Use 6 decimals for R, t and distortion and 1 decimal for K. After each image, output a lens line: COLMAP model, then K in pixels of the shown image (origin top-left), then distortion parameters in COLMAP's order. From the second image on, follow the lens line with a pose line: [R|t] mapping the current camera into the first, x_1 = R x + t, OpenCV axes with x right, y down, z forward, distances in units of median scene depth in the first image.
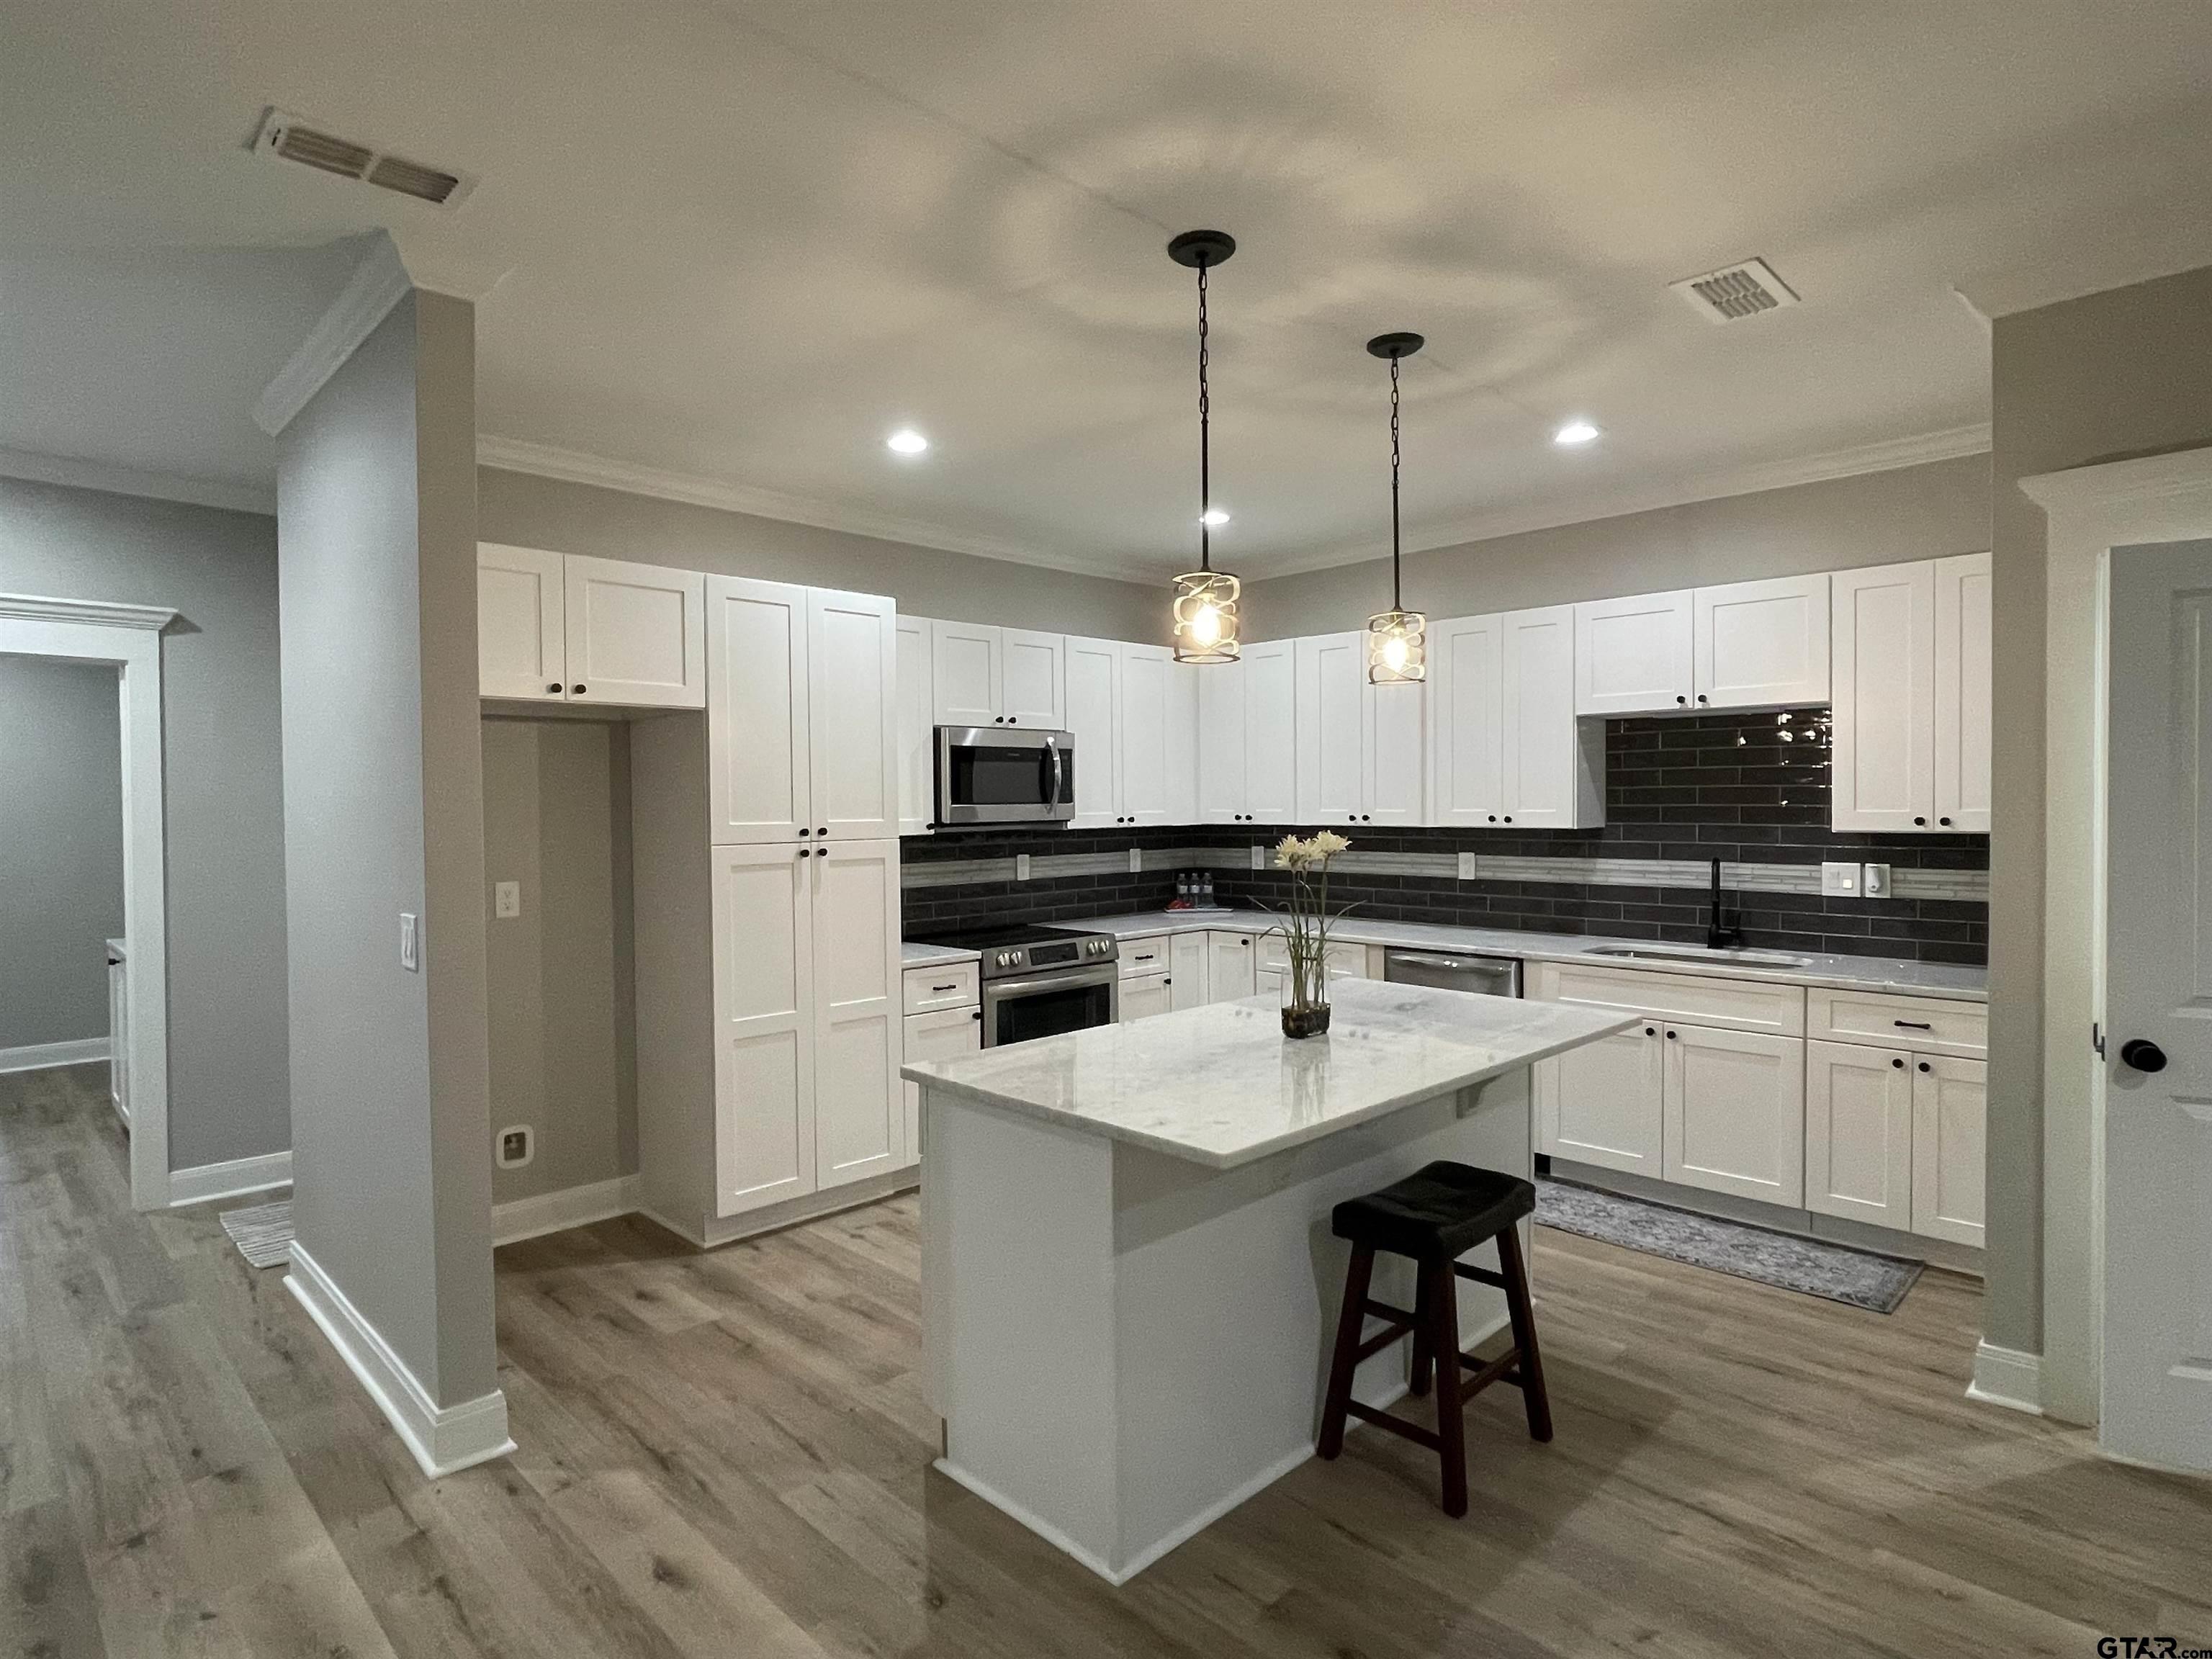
lens RADIAL K [[1187.0, 0, 1113.9], [0, 1187.0, 835.1], [0, 0, 1]] dist [-0.000615, 0.000558]
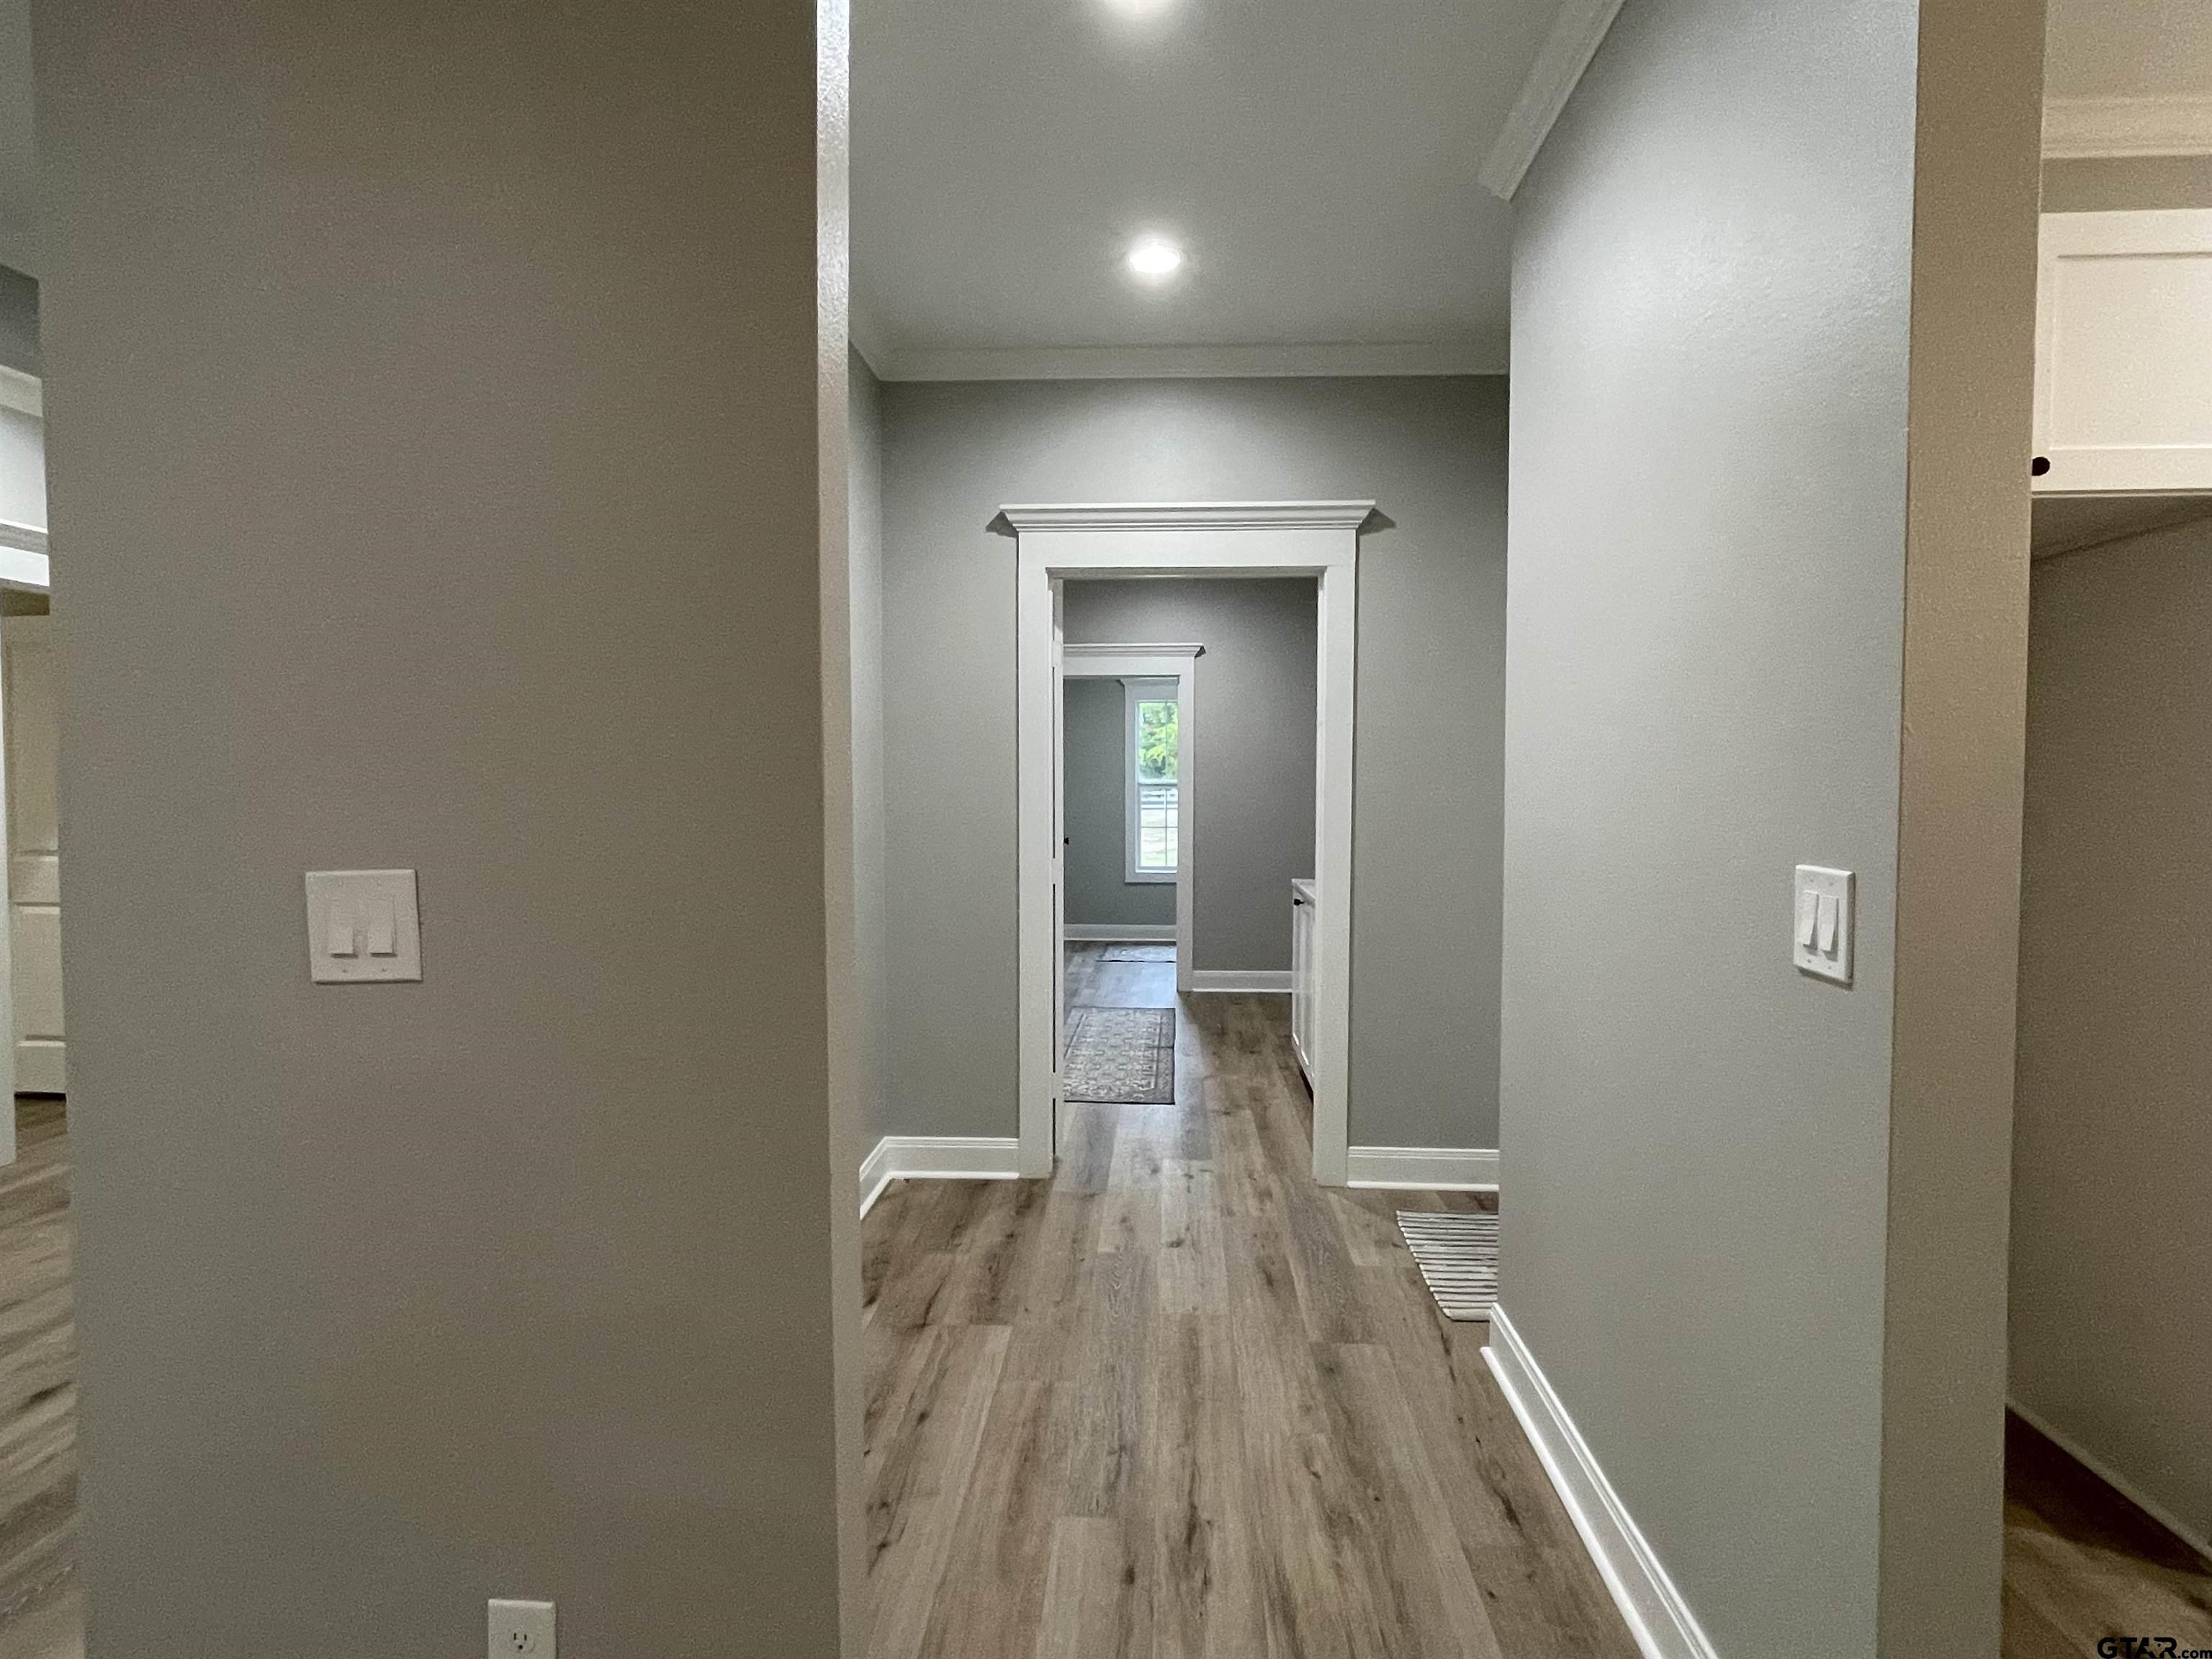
lens RADIAL K [[1187.0, 0, 1113.9], [0, 1187.0, 835.1], [0, 0, 1]] dist [-0.000615, 0.000558]
pose [[0.668432, 0.038563, -0.742773, -0.288412], [-0.021483, 0.999239, 0.032545, 0.029661], [0.743463, -0.005797, 0.668752, 0.305630]]
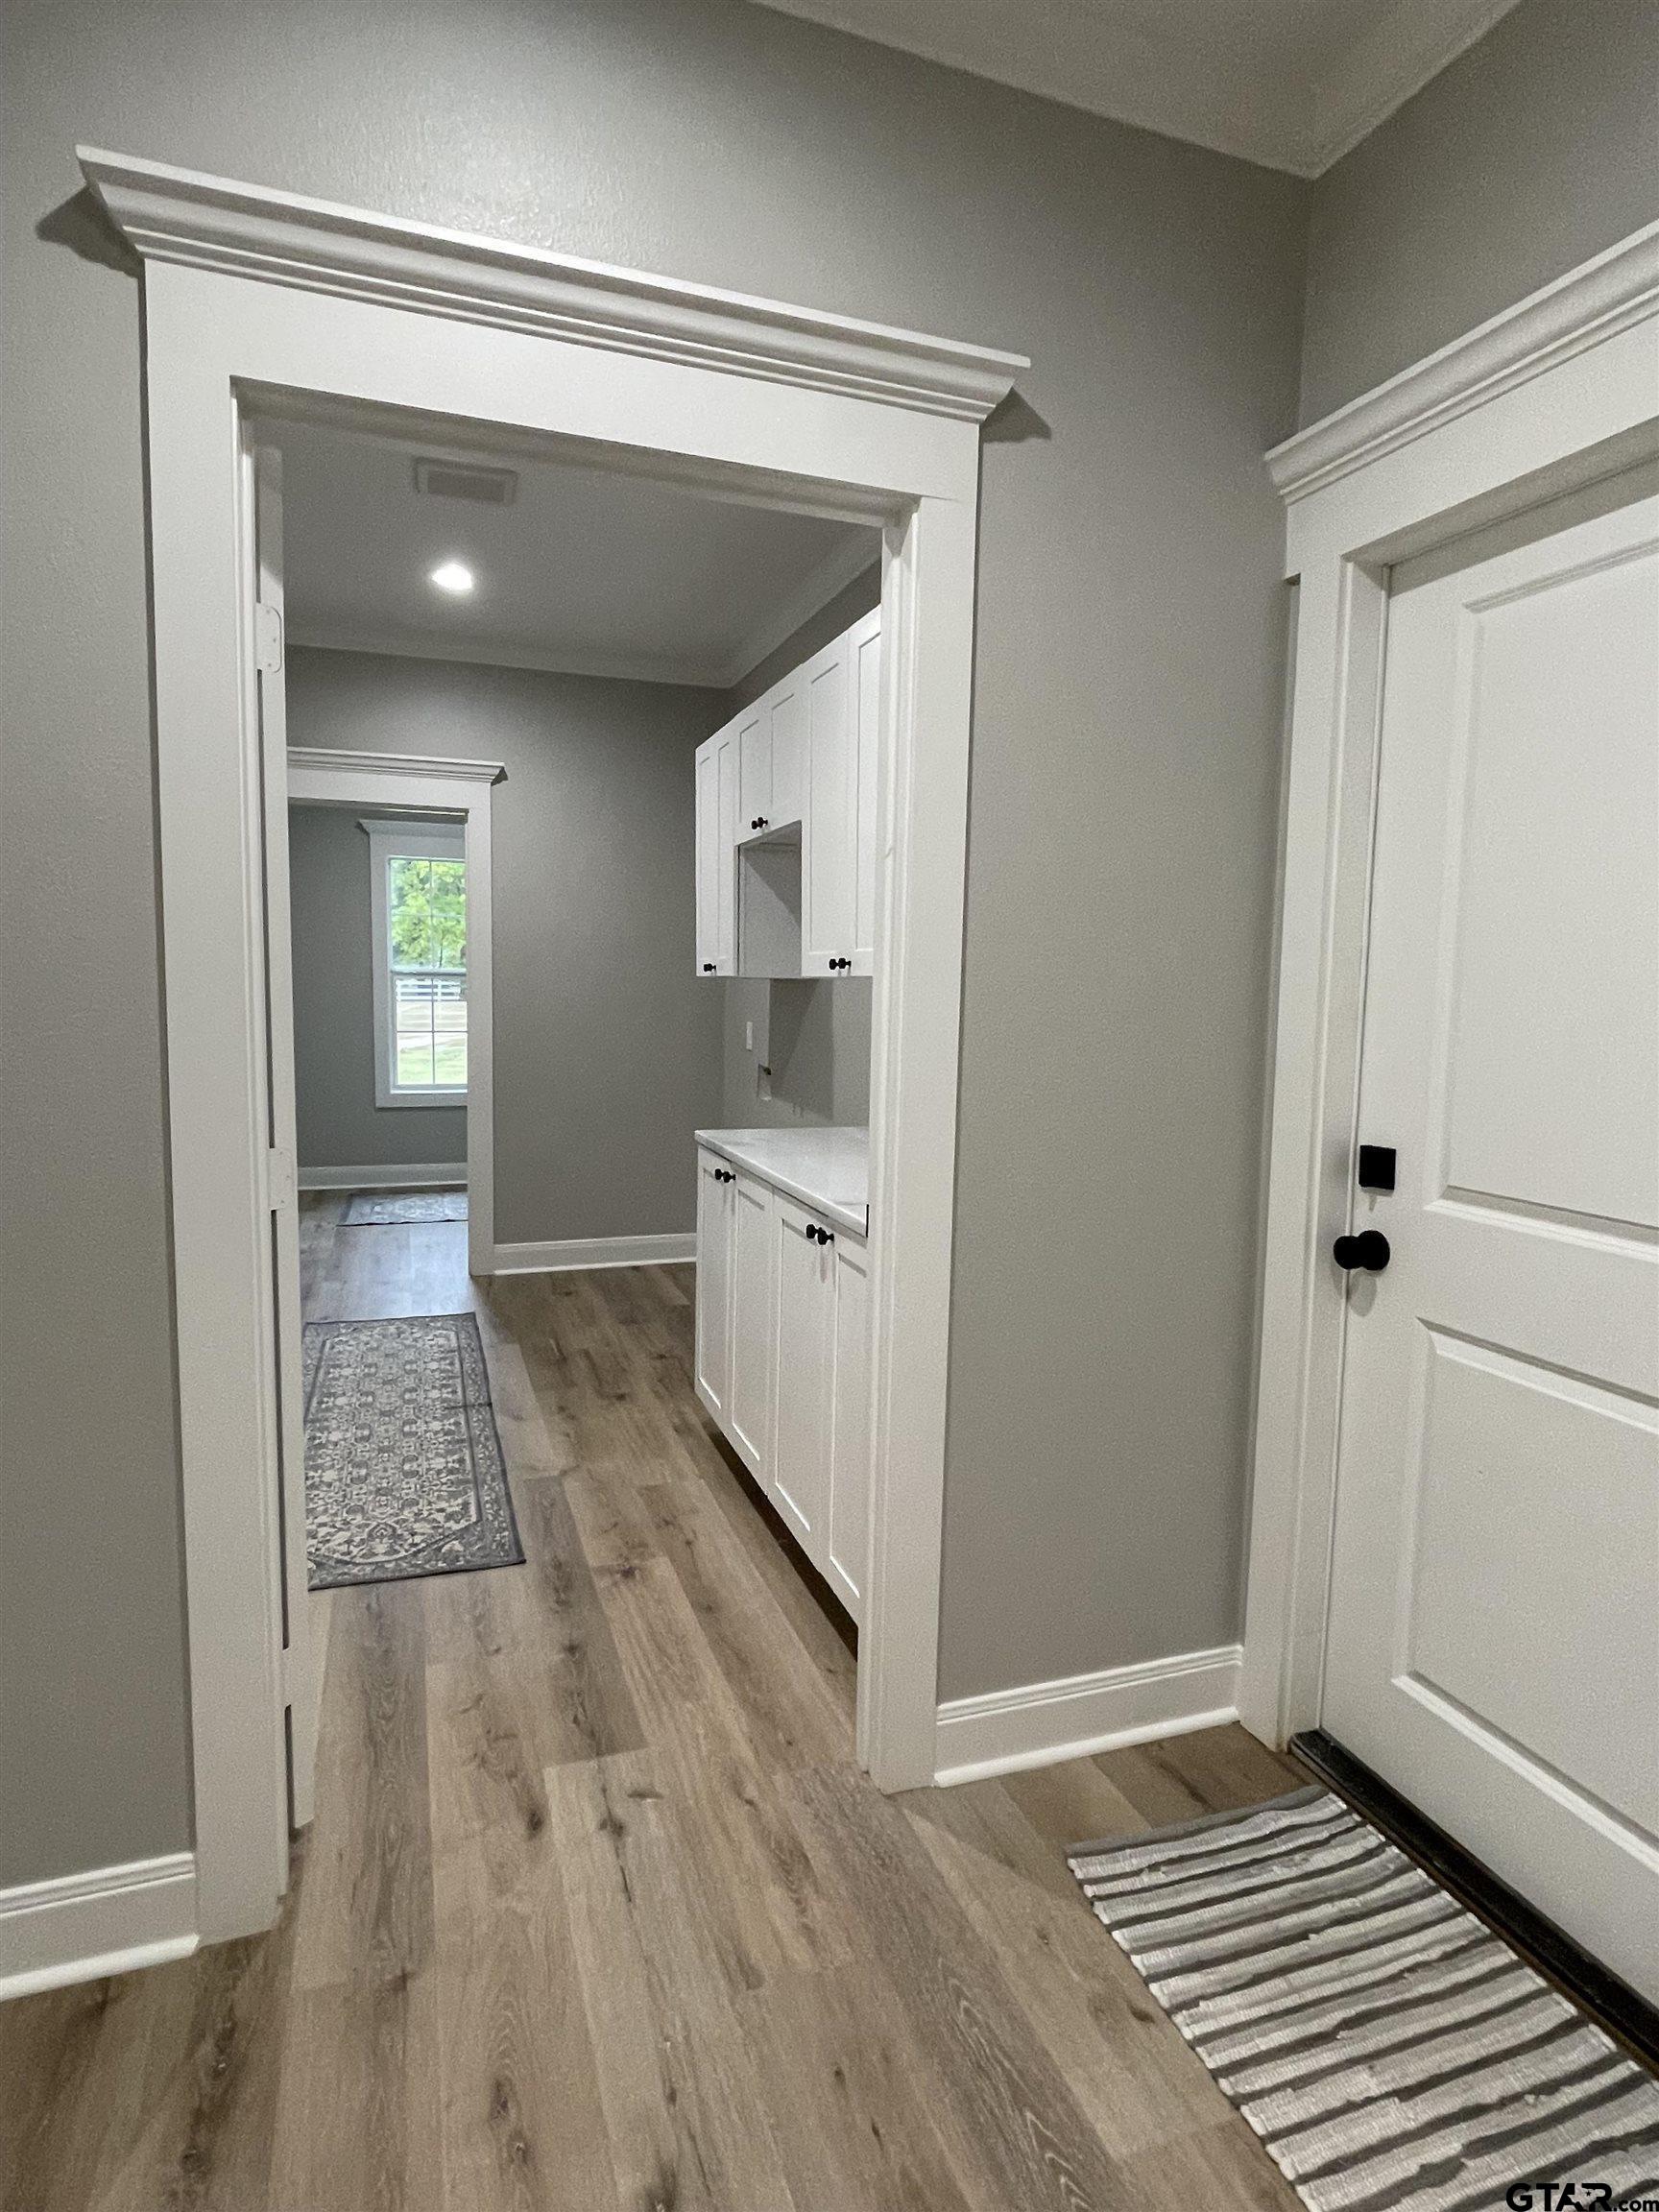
lens RADIAL K [[1187.0, 0, 831.1], [0, 1187.0, 1091.3], [0, 0, 1]] dist [-0.000615, 0.000558]
pose [[0.902954, 0.061565, -0.425305, -0.715788], [-0.032640, 0.996651, 0.074973, 0.025860], [0.428497, -0.053816, 0.901939, 0.649470]]
